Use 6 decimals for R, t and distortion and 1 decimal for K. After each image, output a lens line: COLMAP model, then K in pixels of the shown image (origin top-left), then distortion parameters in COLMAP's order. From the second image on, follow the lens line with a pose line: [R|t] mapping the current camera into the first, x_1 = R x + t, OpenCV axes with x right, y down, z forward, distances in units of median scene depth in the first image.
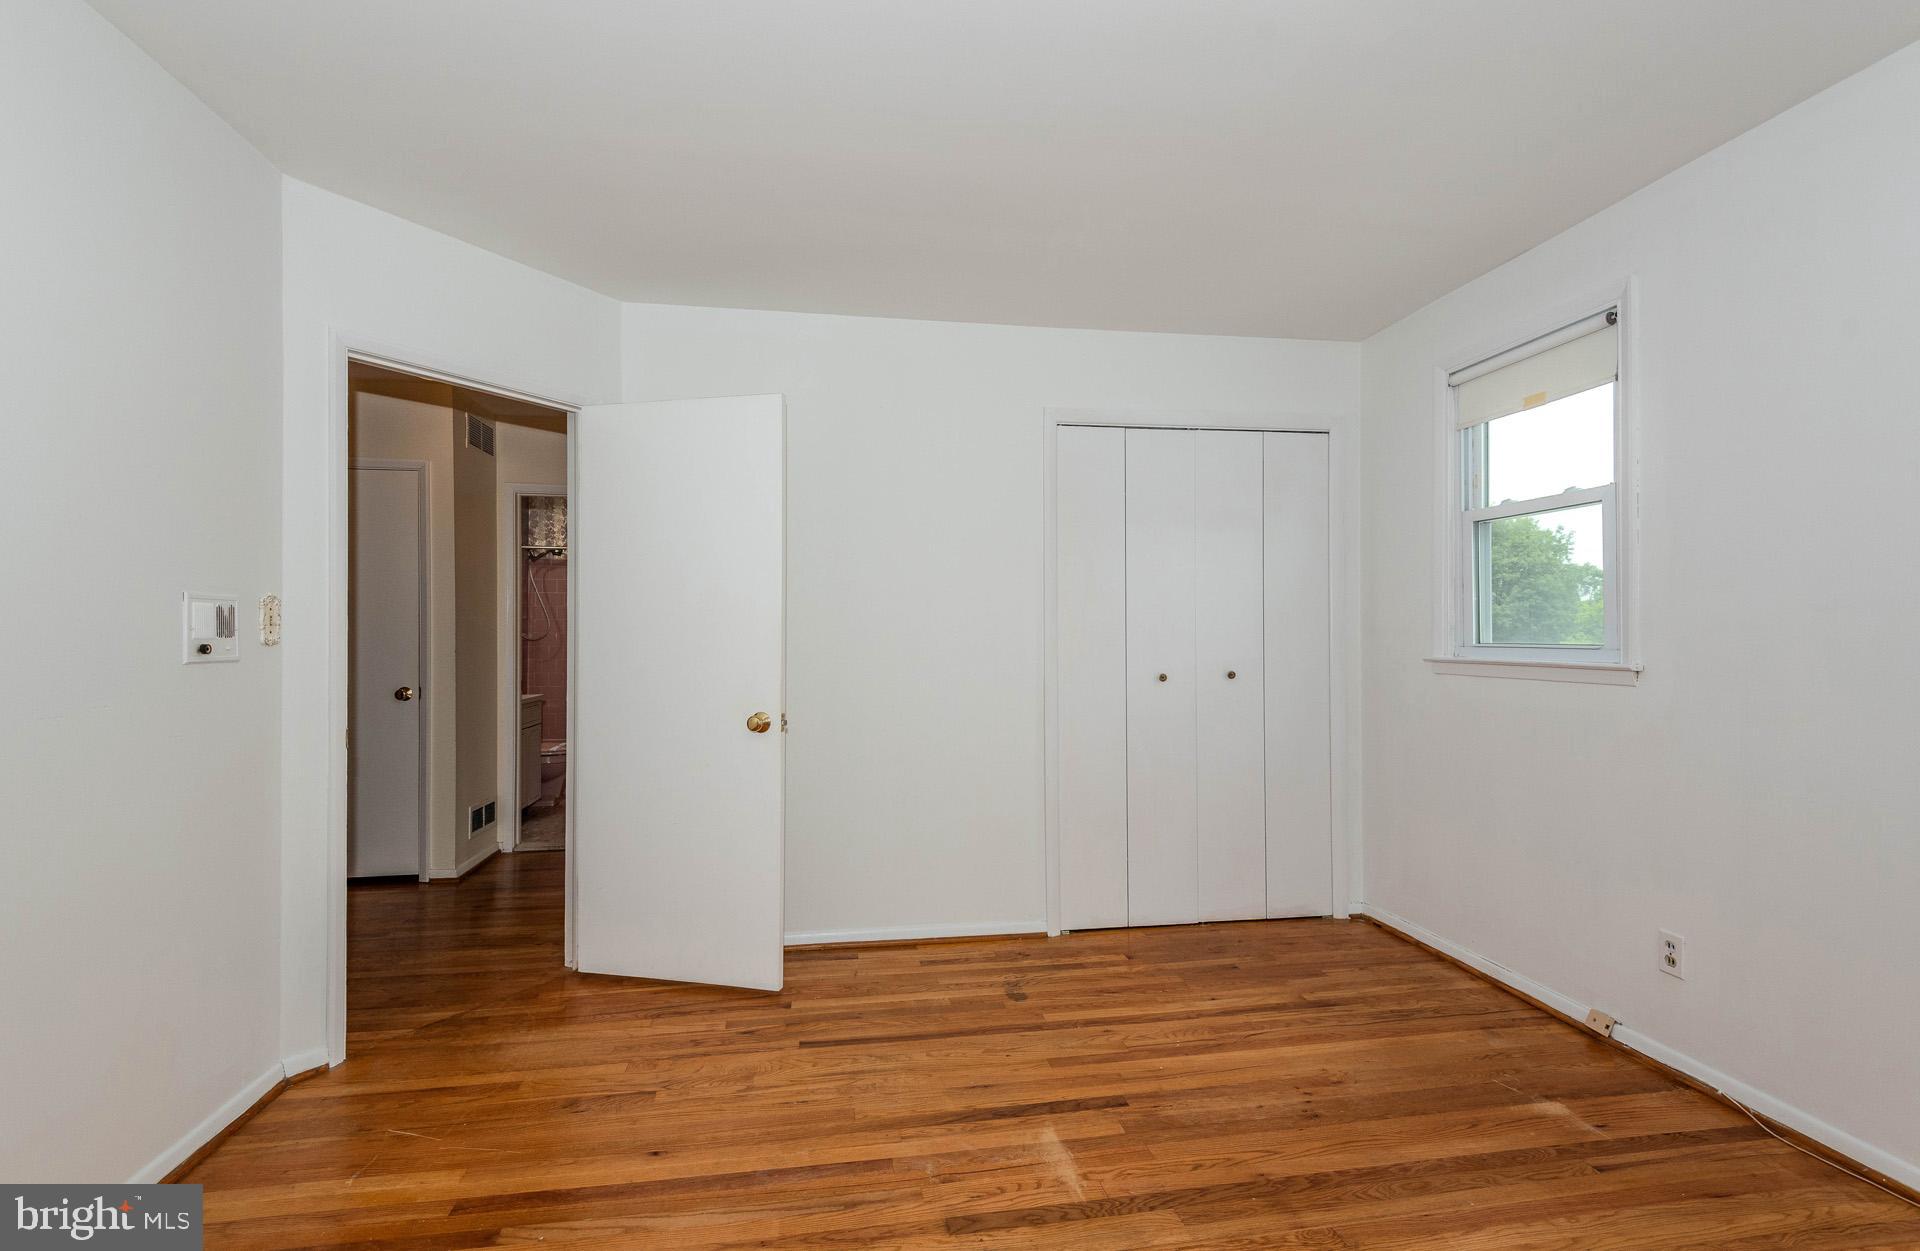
lens RADIAL K [[914.4, 0, 961.3], [0, 914.4, 627.8], [0, 0, 1]] dist [-0.003257, -0.000577]
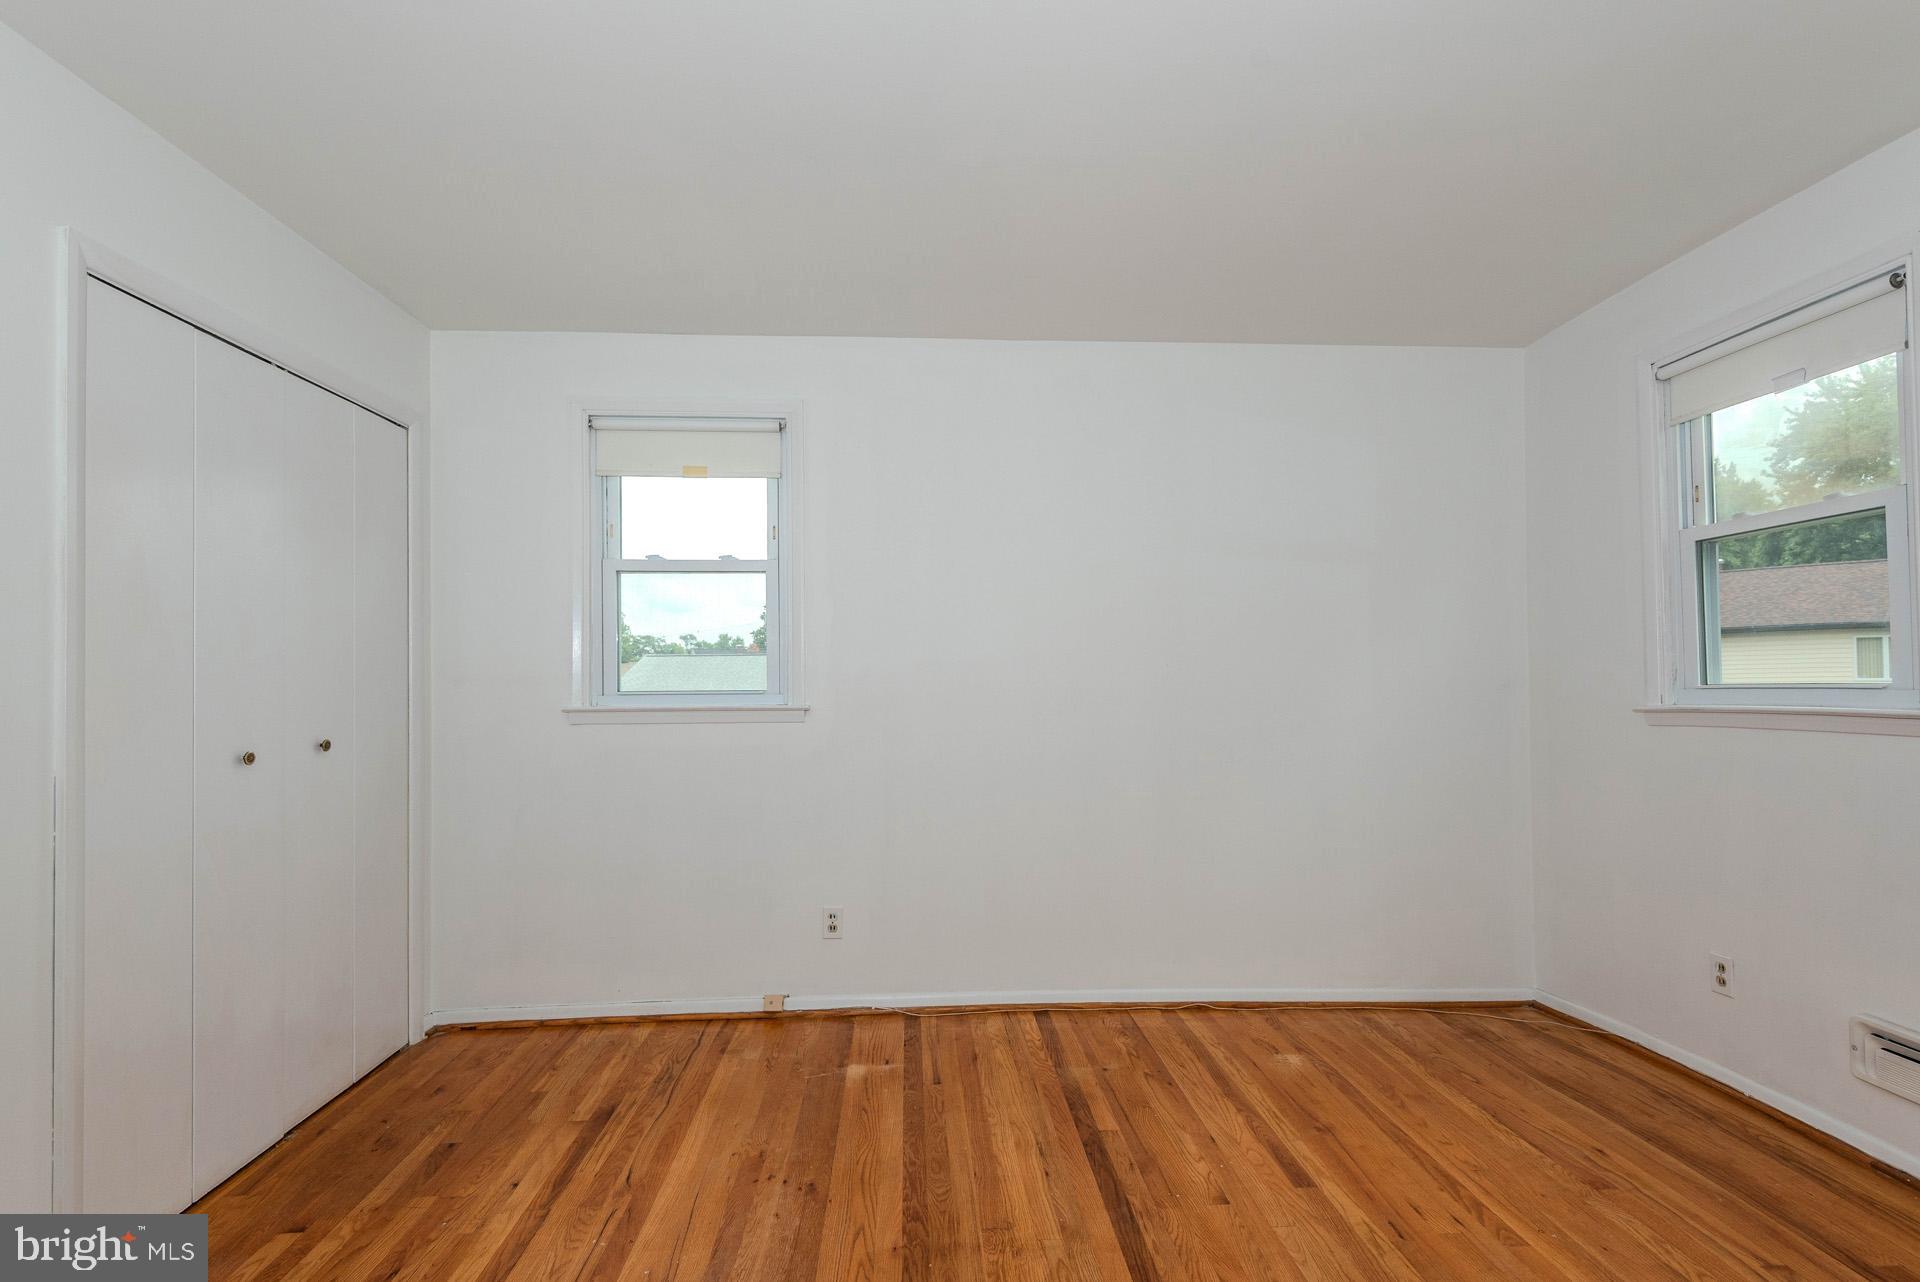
lens RADIAL K [[900.6, 0, 960.2], [0, 900.6, 648.5], [0, 0, 1]] dist [0.018215, -0.001495]
pose [[0.087683, 0.029988, 0.995697, -0.462404], [0.001027, 0.999544, -0.030194, -0.000239], [-0.996148, 0.003670, 0.087613, 0.621965]]
